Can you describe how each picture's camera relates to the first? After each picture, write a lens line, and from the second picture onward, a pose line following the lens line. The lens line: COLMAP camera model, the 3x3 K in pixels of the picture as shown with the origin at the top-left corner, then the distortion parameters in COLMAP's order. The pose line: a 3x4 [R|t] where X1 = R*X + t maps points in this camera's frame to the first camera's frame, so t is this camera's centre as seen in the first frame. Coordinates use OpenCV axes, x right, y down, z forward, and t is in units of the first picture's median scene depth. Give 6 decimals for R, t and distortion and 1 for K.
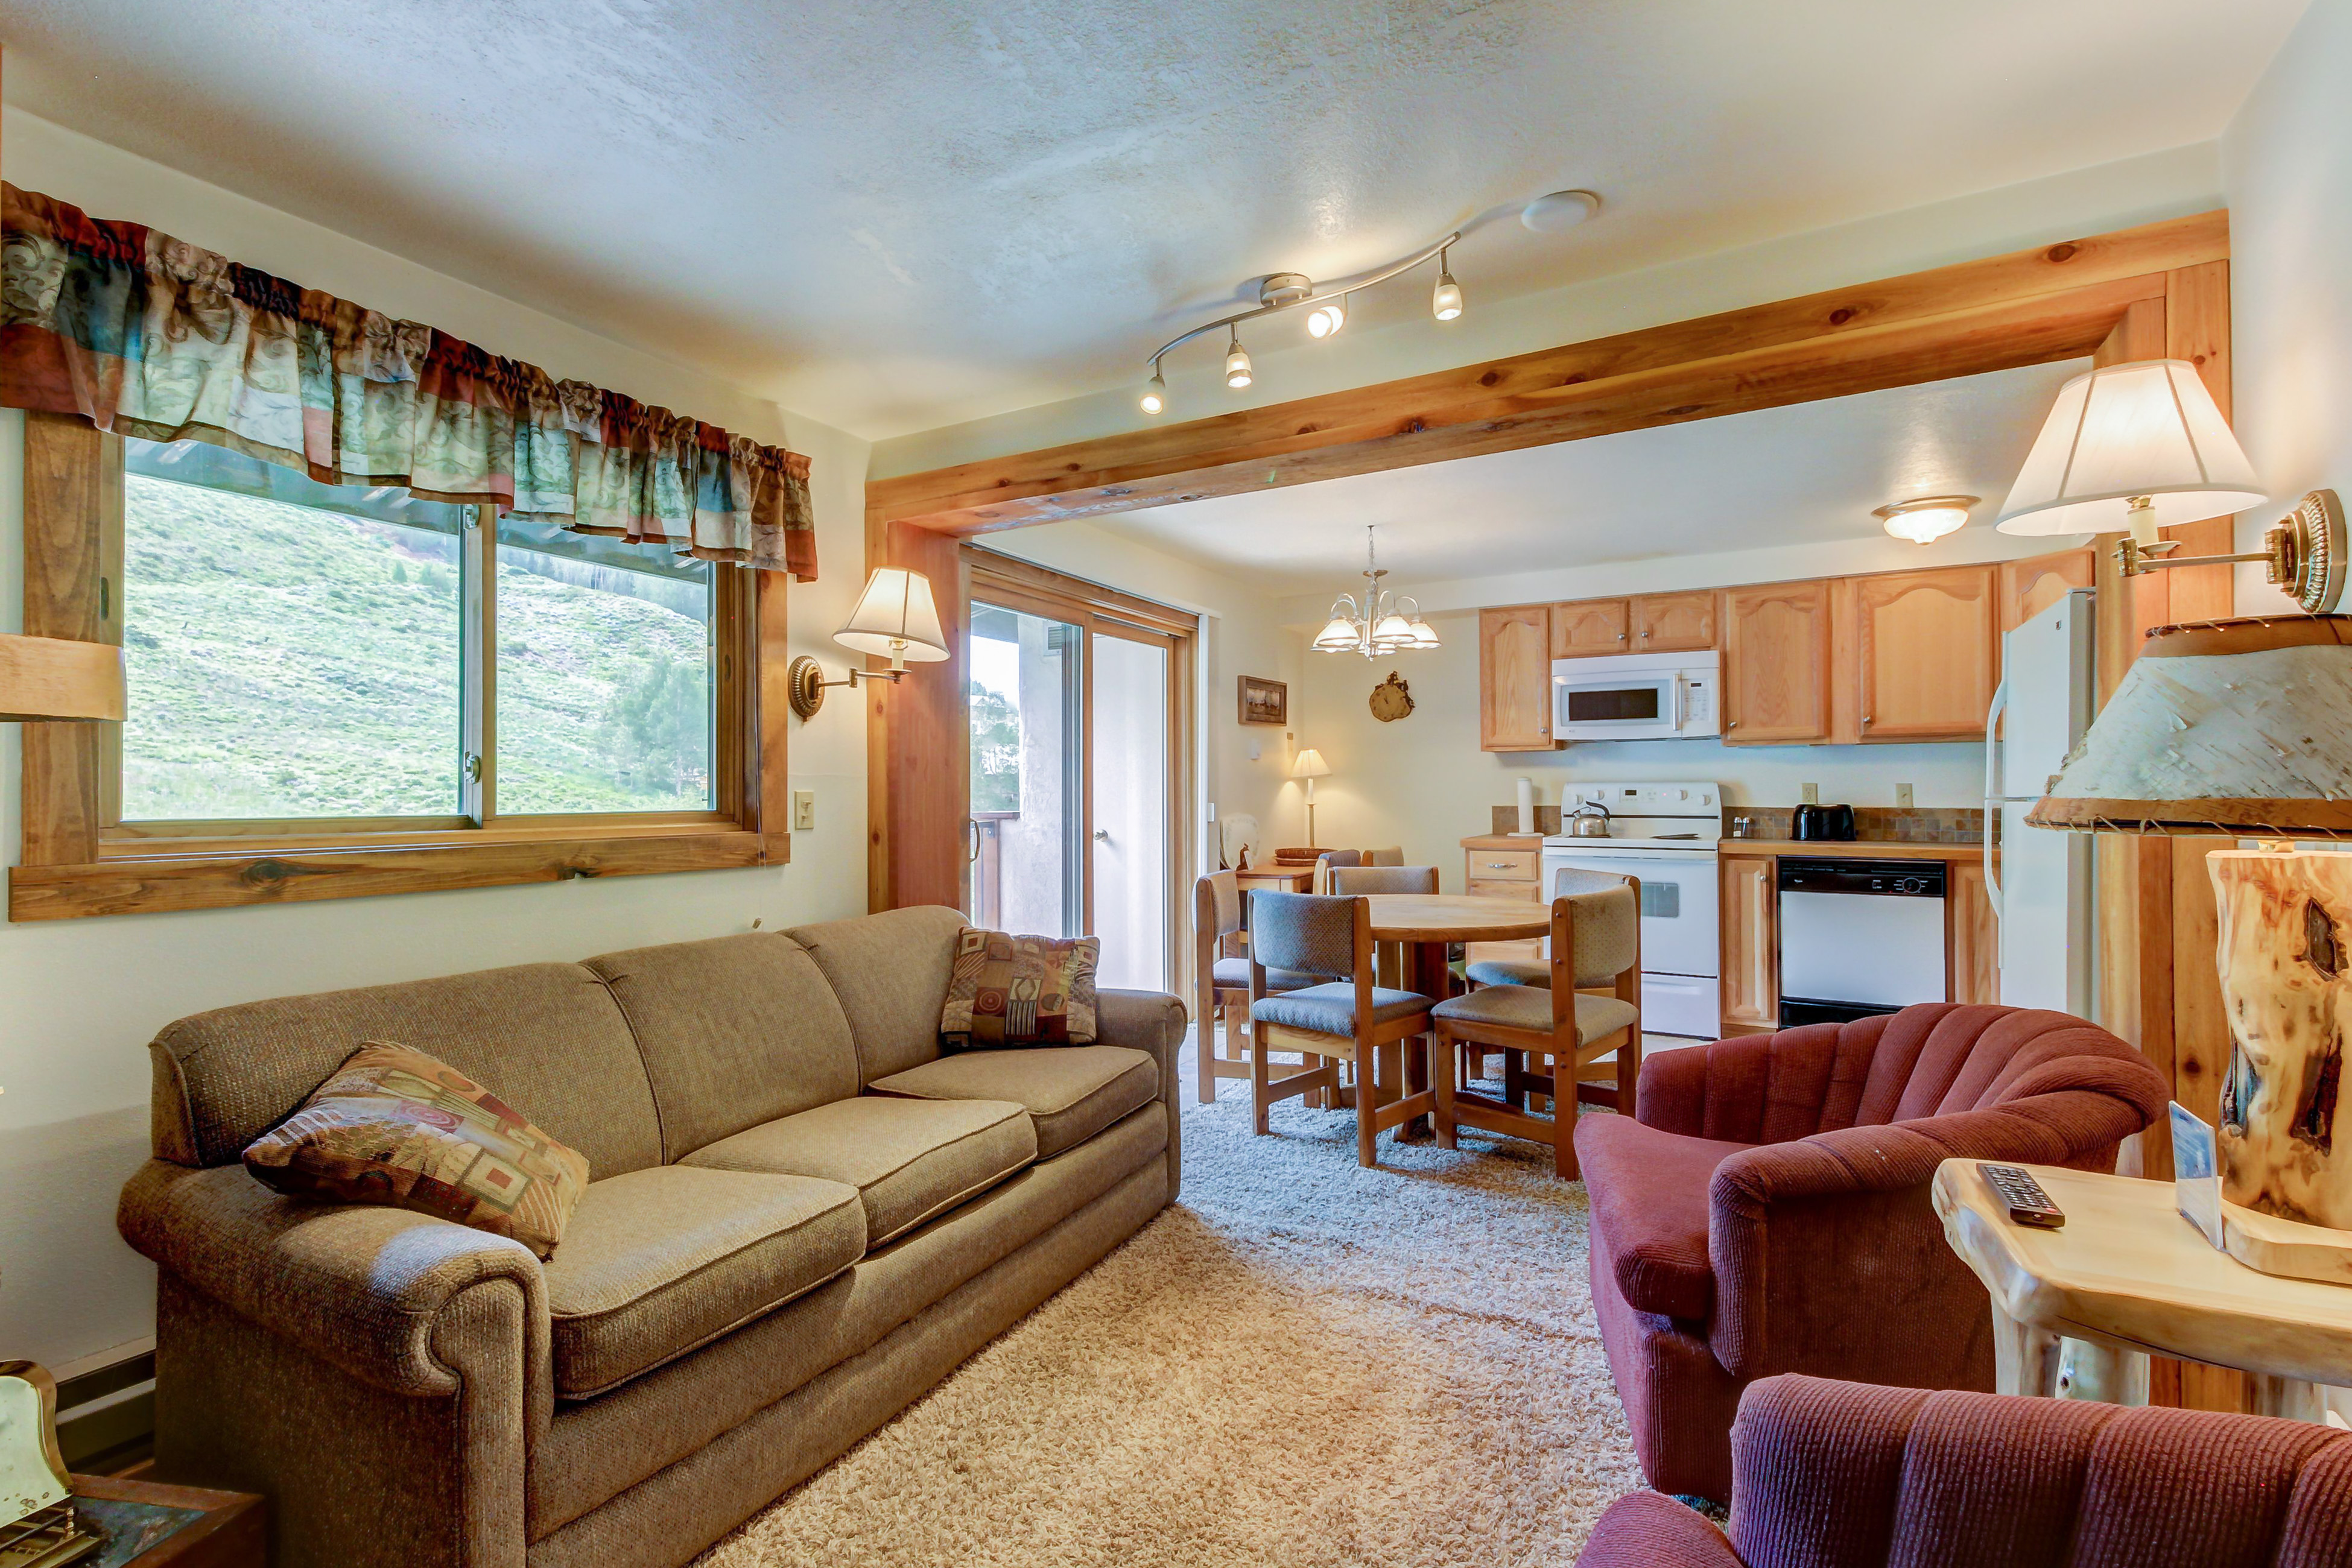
lens RADIAL K [[1114.7, 0, 1176.0], [0, 1114.7, 784.0], [0, 0, 1]] dist [0.041527, -0.020031]
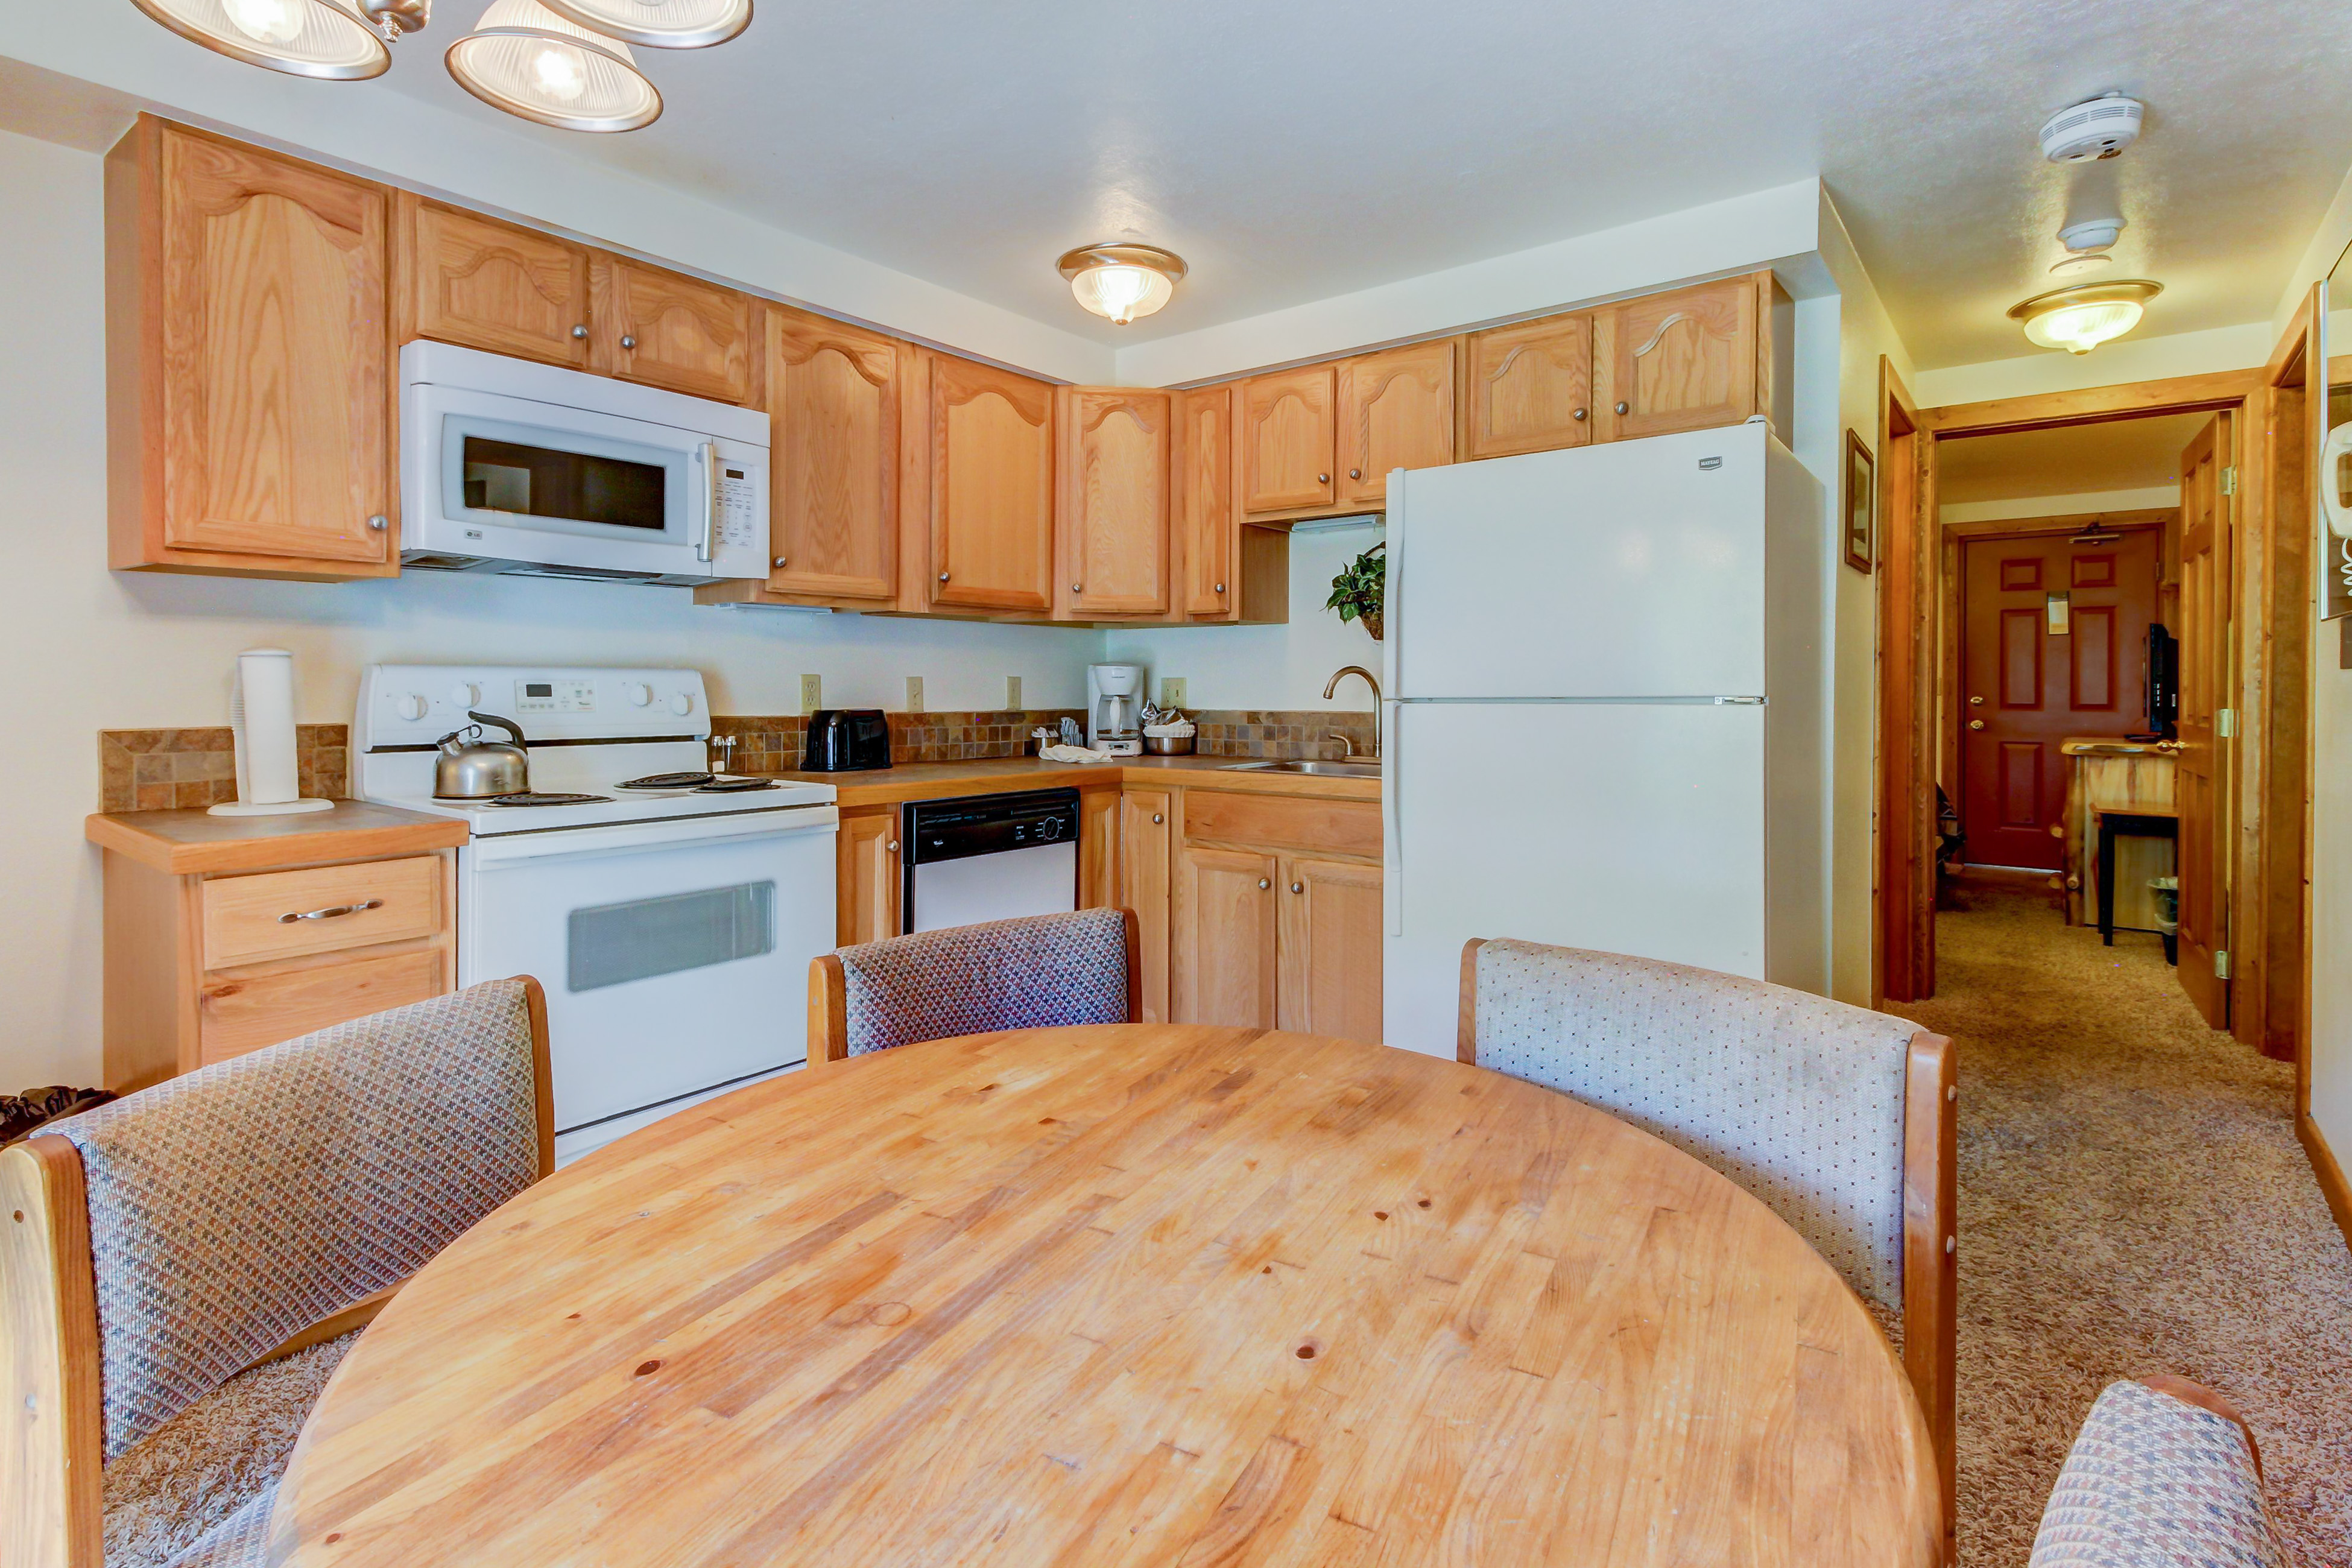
lens RADIAL K [[1134.6, 0, 1157.5], [0, 1134.6, 697.5], [0, 0, 1]] dist [0.045368, -0.024859]
pose [[0.164828, -0.008012, 0.986290, -0.007983], [-0.008848, 0.999915, 0.009601, 0.005227], [-0.986283, -0.010309, 0.164743, 0.889393]]
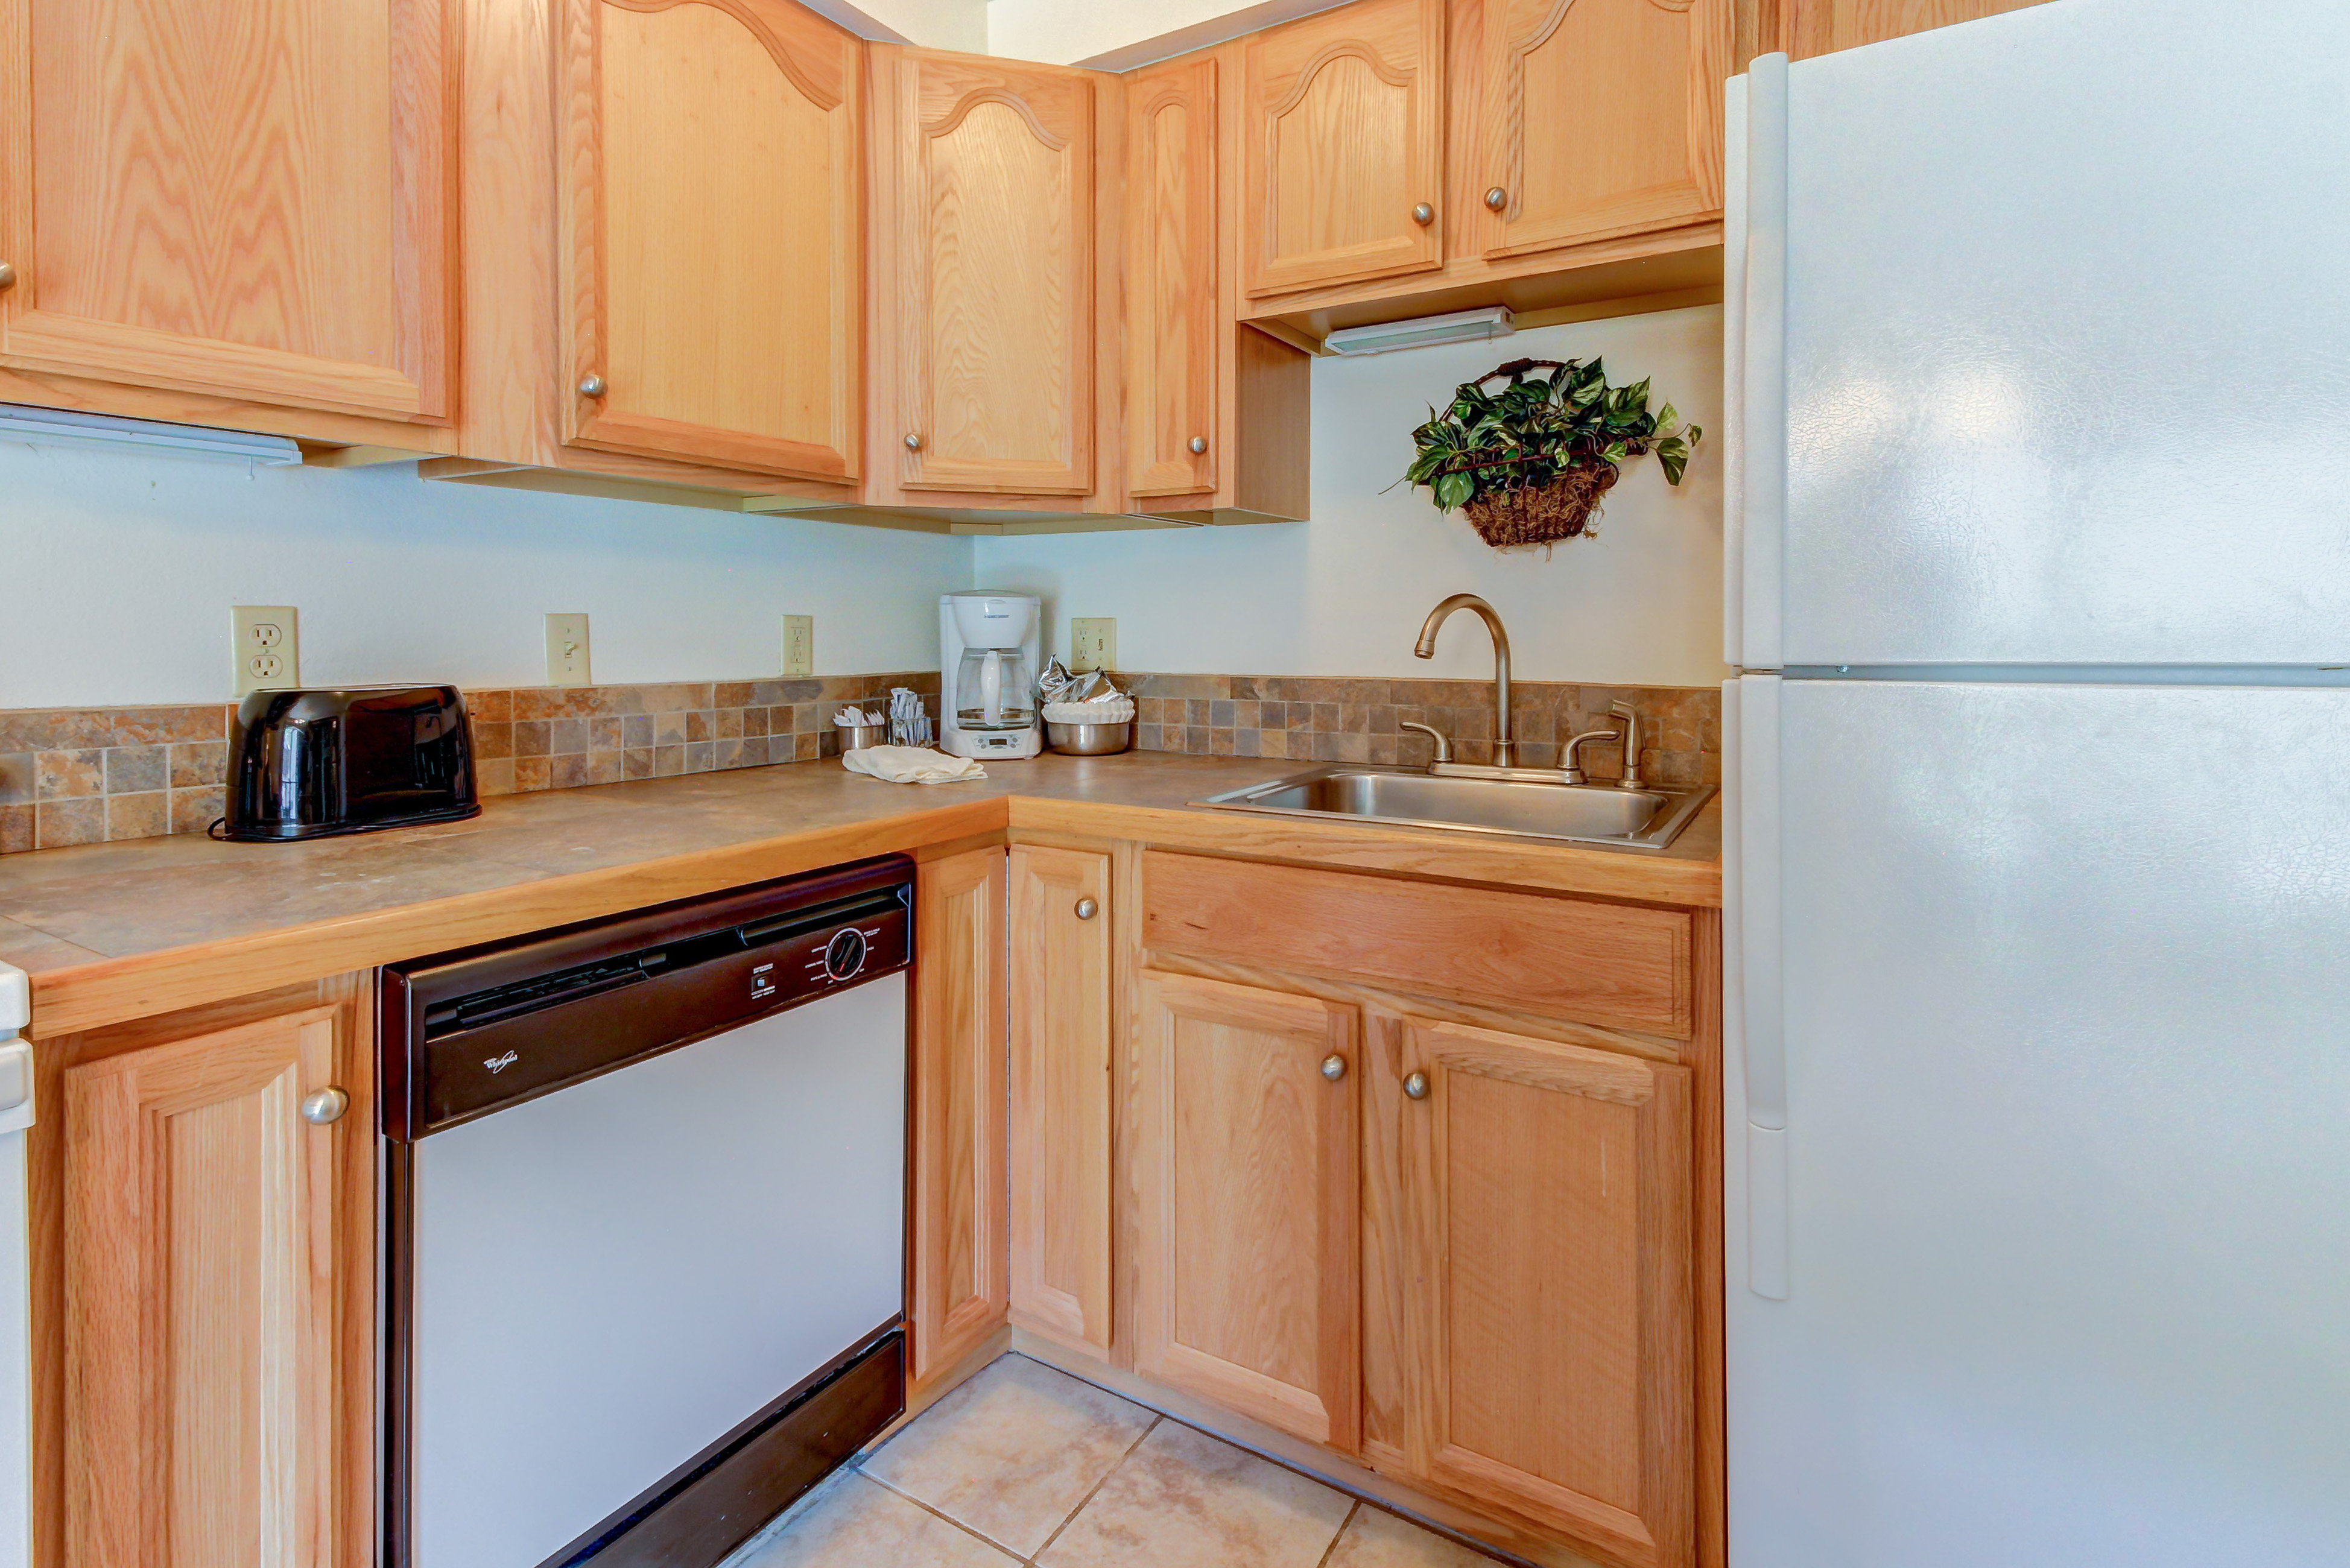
lens RADIAL K [[1120.8, 0, 1193.7], [0, 1120.8, 648.2], [0, 0, 1]] dist [0.022624, -0.000647]
pose [[0.031041, -0.013820, 0.999423, 0.380660], [-0.007903, 0.999870, 0.014072, 0.004382], [-0.999487, -0.008335, 0.030927, 0.965950]]
